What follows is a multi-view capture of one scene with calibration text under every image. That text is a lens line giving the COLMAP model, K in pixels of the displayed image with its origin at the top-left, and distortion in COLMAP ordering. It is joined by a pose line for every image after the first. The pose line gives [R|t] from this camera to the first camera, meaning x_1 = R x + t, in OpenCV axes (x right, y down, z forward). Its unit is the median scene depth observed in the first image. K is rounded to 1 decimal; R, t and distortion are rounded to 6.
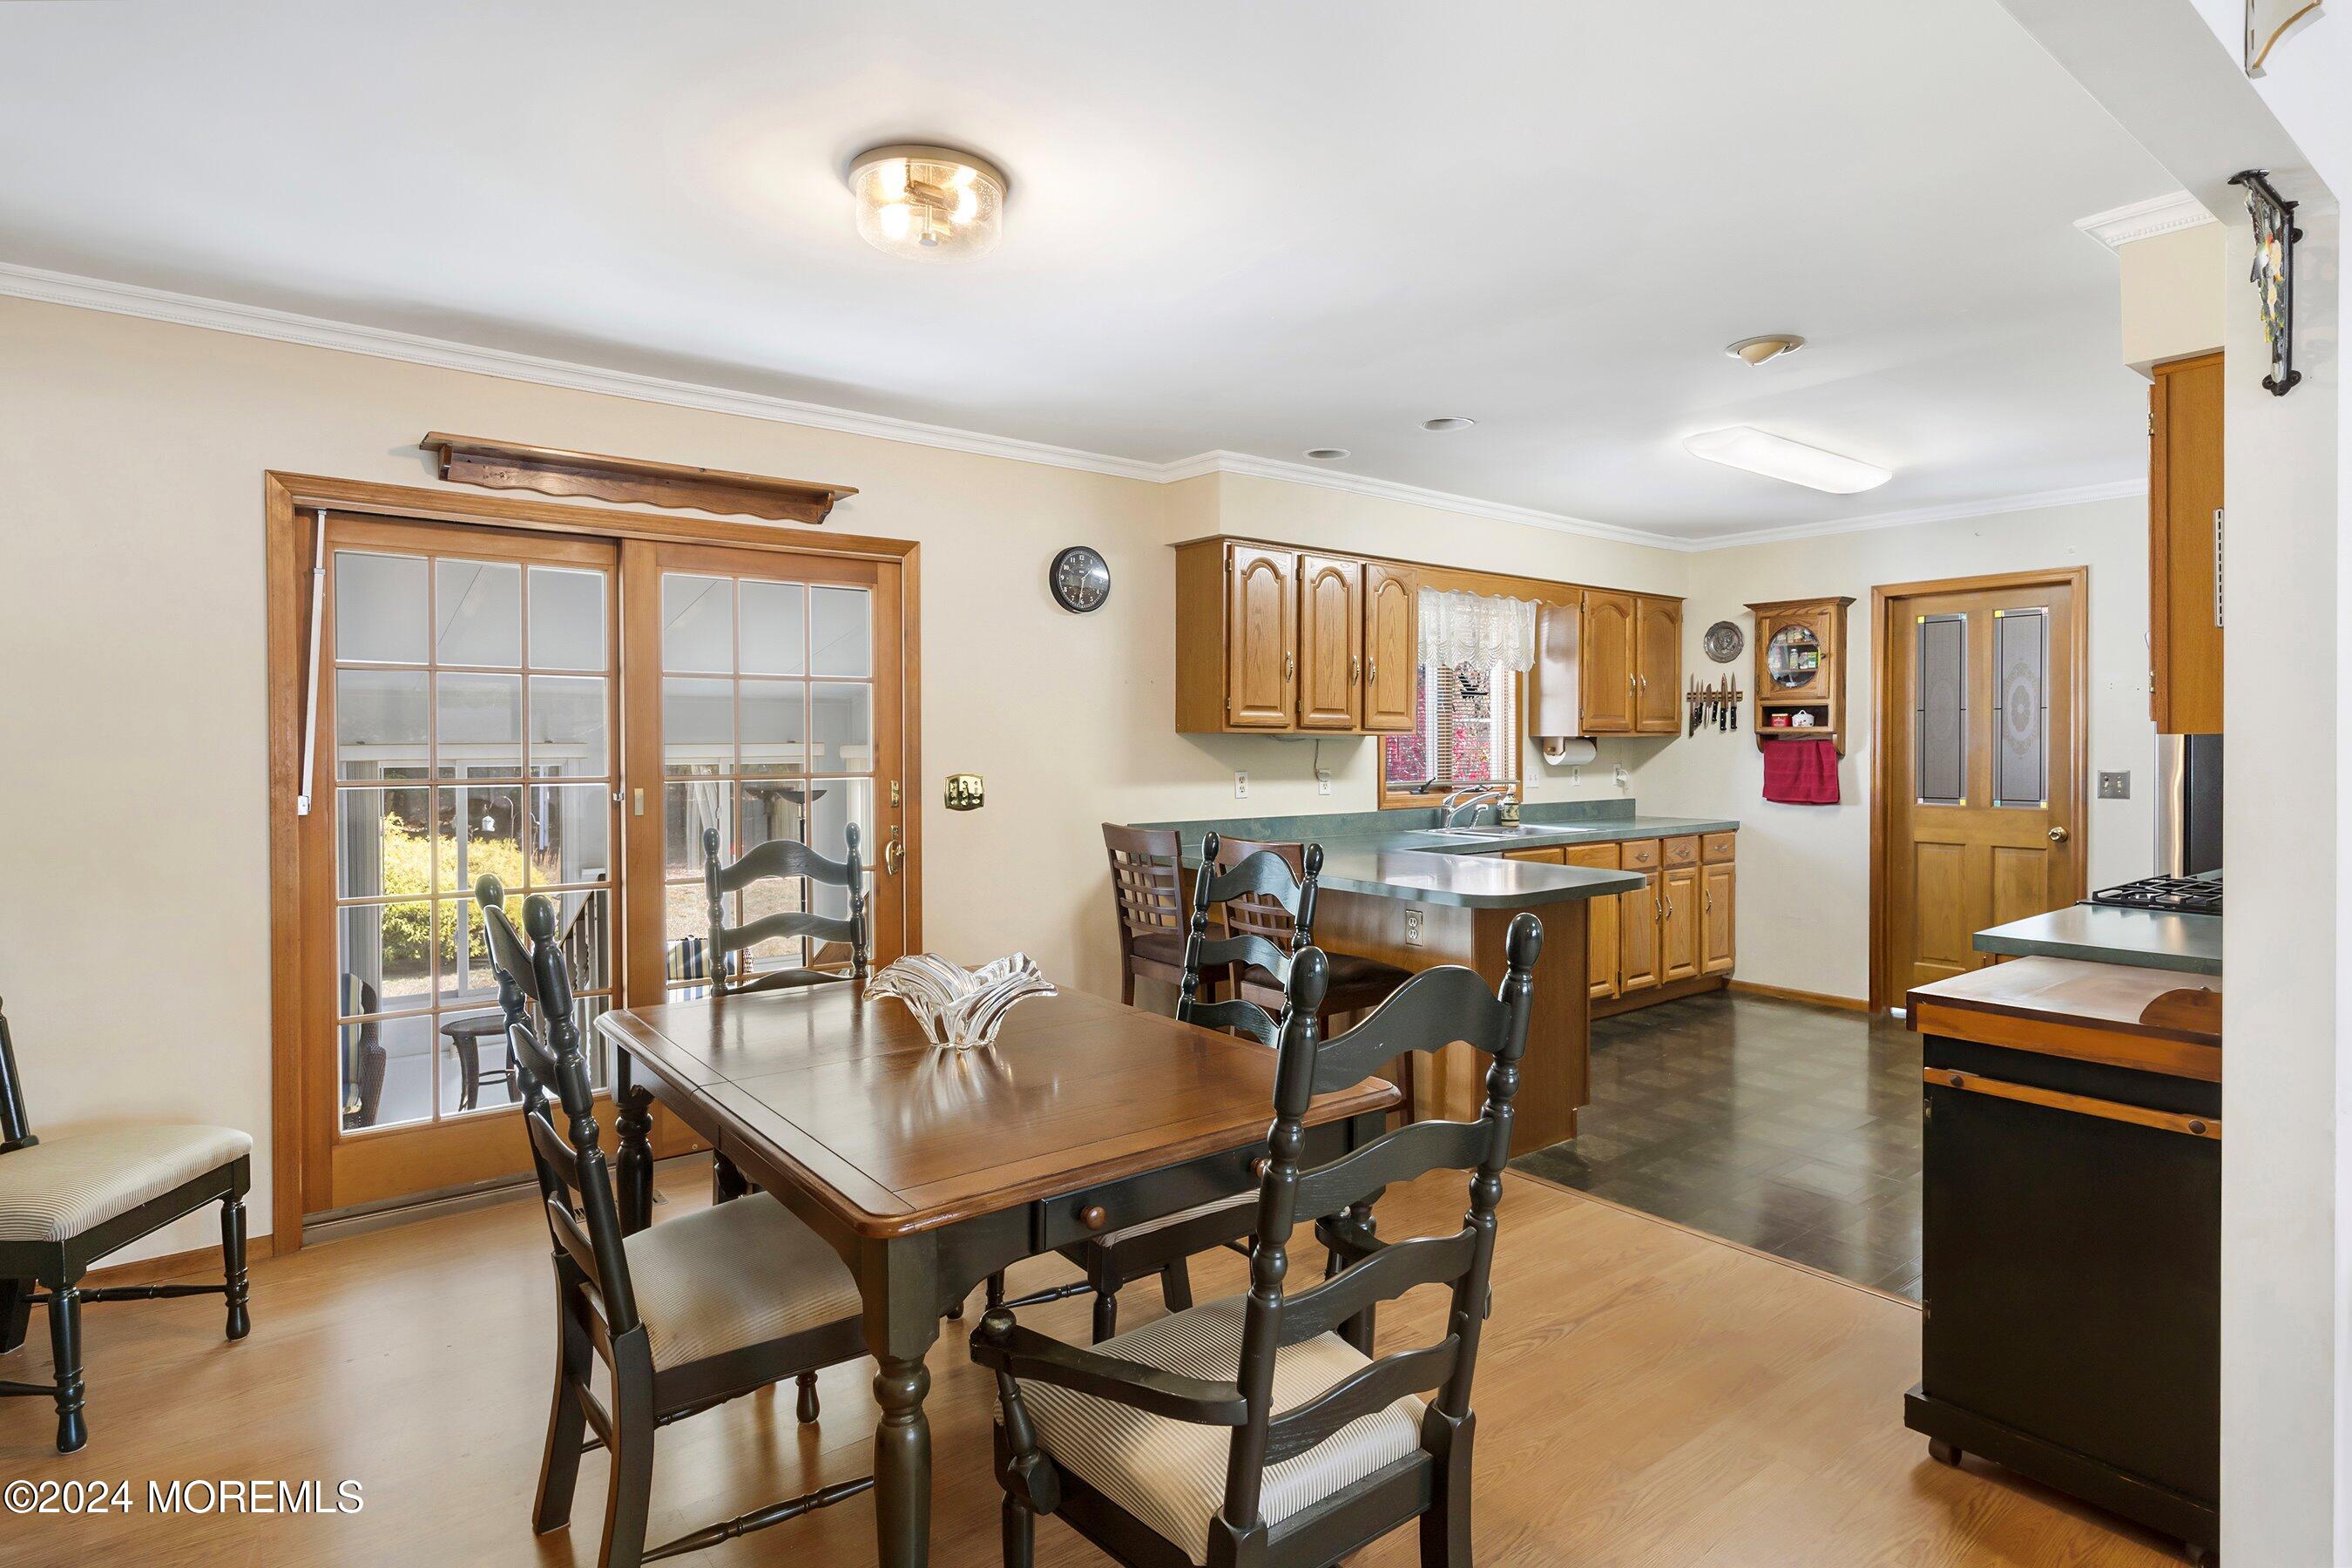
lens RADIAL K [[1231.6, 0, 1161.8], [0, 1231.6, 759.9], [0, 0, 1]] dist [0.006329, -0.000025]
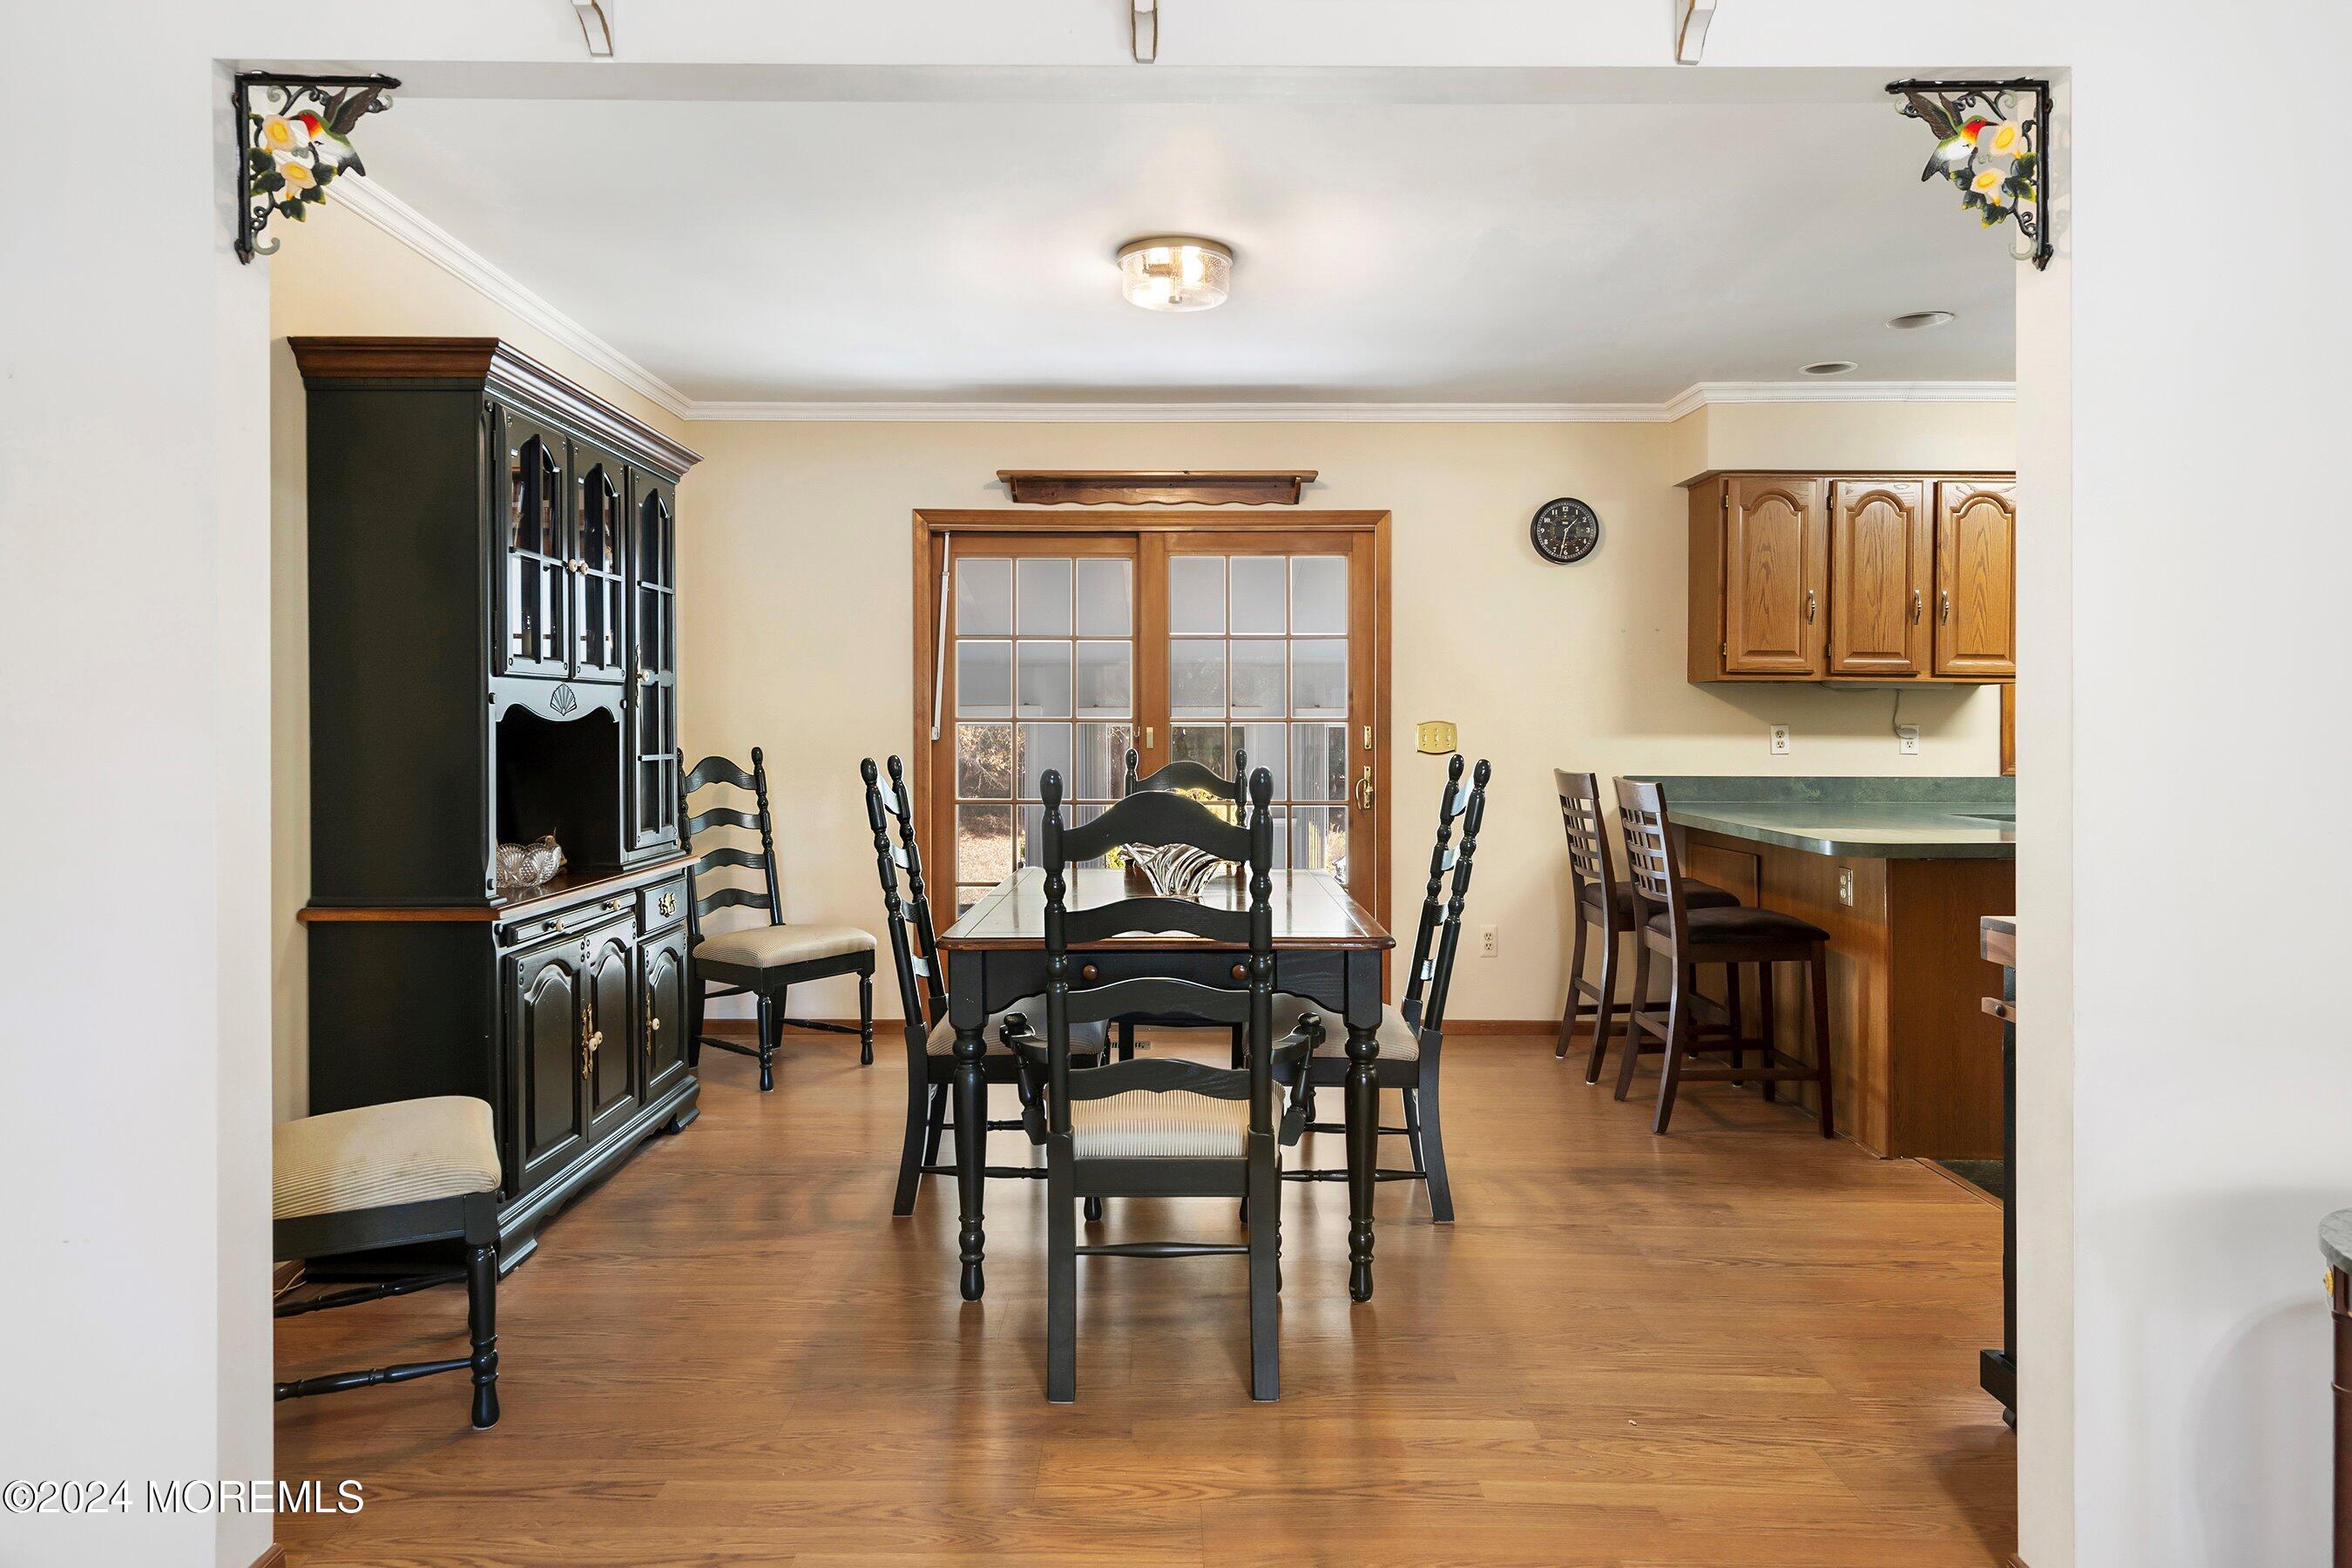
lens RADIAL K [[1396.7, 0, 1152.3], [0, 1396.7, 745.0], [0, 0, 1]] dist [0.016376, 0.000488]
pose [[0.795543, 0.008304, -0.605841, 0.398143], [-0.010866, 0.999941, -0.000562, 0.036983], [0.605800, 0.007030, 0.795586, -0.127454]]
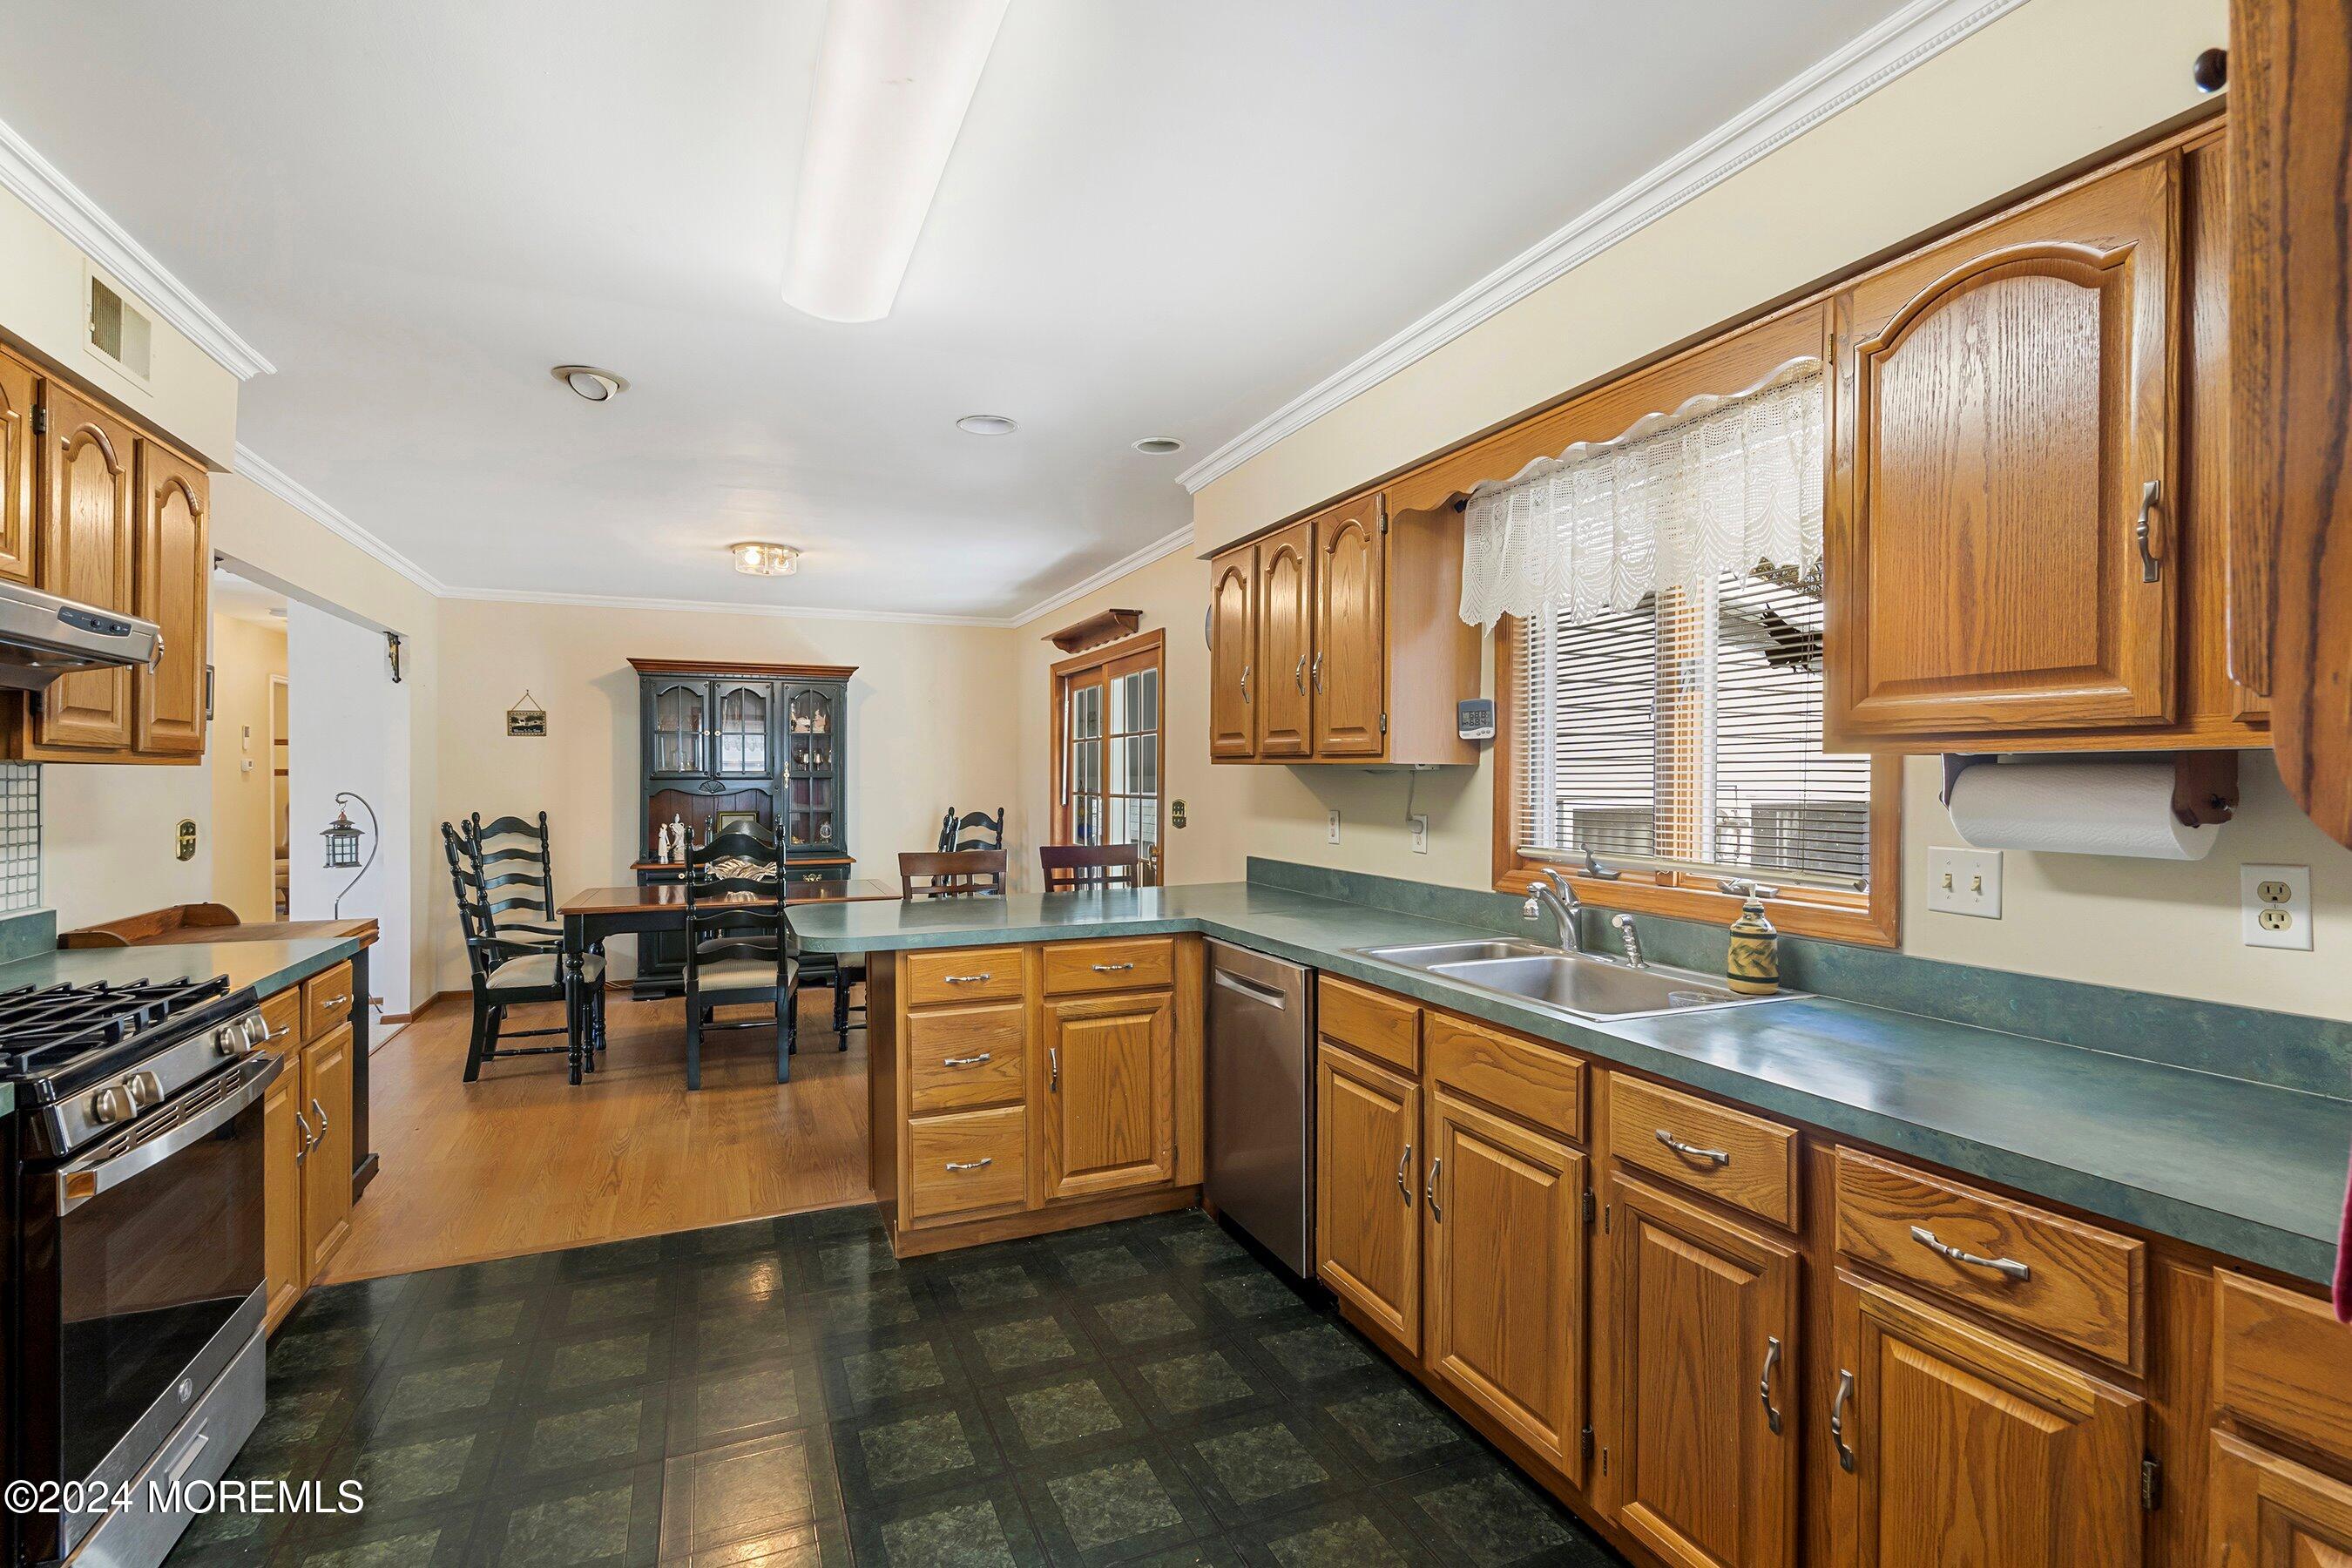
lens RADIAL K [[1084.1, 0, 1174.8], [0, 1084.1, 783.4], [0, 0, 1]] dist [-0.000089, -0.000118]
pose [[-0.253391, 0.006814, -0.967340, 0.965226], [-0.015709, 0.999814, 0.011158, -0.018619], [0.967236, 0.018023, -0.253237, 1.330549]]
